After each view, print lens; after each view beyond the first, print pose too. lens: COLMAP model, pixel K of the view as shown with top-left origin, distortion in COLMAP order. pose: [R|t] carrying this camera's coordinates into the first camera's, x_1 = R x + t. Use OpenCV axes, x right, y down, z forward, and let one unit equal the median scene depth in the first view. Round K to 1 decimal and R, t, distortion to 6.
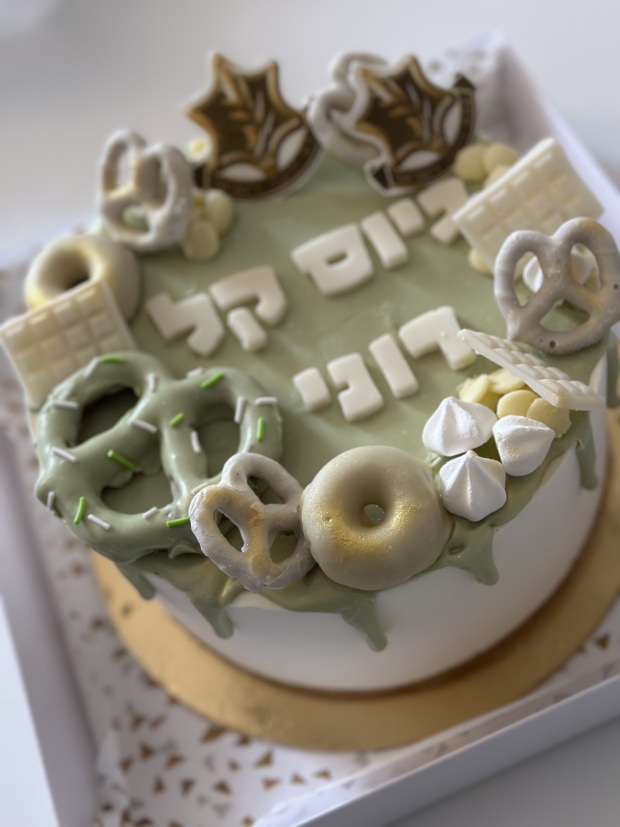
lens RADIAL K [[1181.8, 0, 310.0], [0, 1181.8, 413.5], [0, 0, 1]] dist [0.126329, -0.066471]
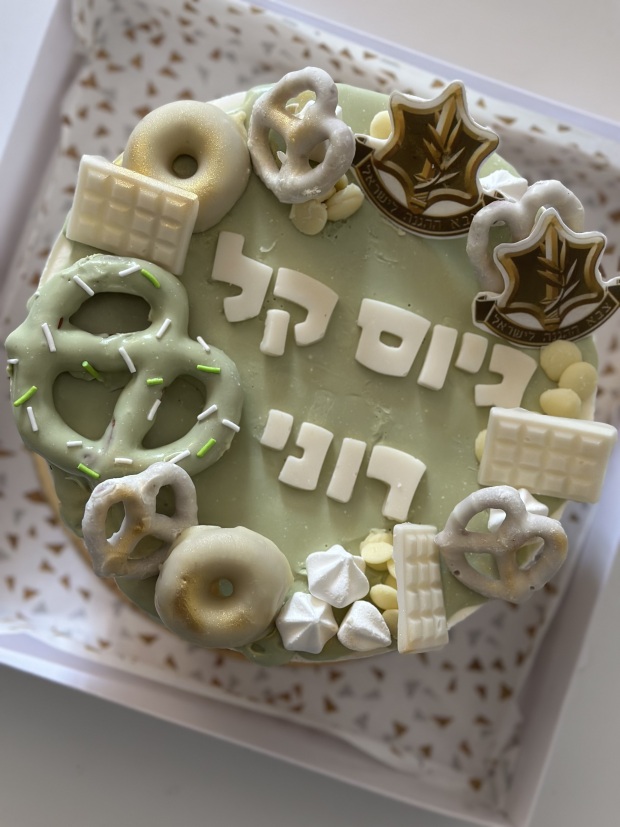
lens RADIAL K [[1181.8, 0, 310.0], [0, 1181.8, 413.5], [0, 0, 1]] dist [0.126329, -0.066471]
pose [[0.732667, 0.646717, 0.212029, -0.206754], [-0.666133, 0.617554, 0.418203, -0.484056], [0.139520, -0.447643, 0.883261, 0.083166]]
